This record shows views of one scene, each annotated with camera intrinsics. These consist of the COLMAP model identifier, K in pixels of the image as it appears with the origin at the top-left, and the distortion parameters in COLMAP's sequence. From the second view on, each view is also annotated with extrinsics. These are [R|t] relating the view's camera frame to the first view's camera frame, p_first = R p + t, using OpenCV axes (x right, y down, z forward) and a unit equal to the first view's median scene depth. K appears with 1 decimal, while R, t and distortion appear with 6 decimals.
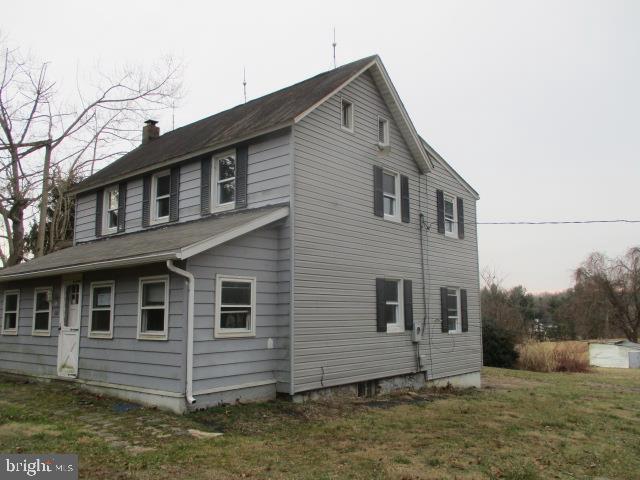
lens RADIAL K [[544.8, 0, 324.5], [0, 544.8, 240.3], [0, 0, 1]] dist [-0.020685, -0.013364]
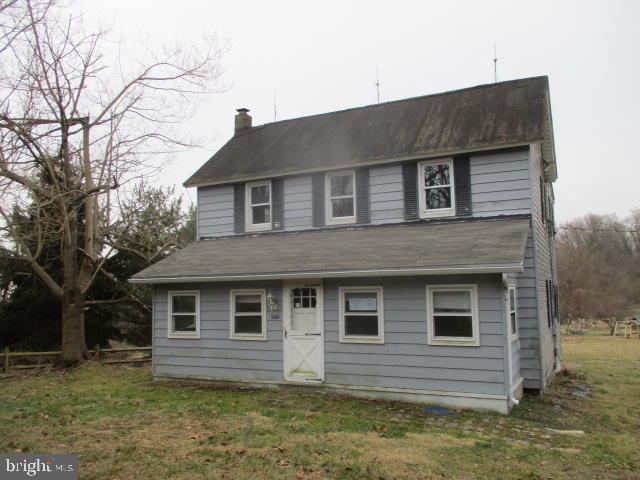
lens RADIAL K [[544.8, 0, 315.3], [0, 544.8, 243.3], [0, 0, 1]] dist [-0.020685, -0.013364]
pose [[0.973313, 0.019688, 0.228634, -0.638795], [-0.028823, 0.998911, 0.036684, -0.034459], [-0.227662, -0.042295, 0.972821, 0.037489]]
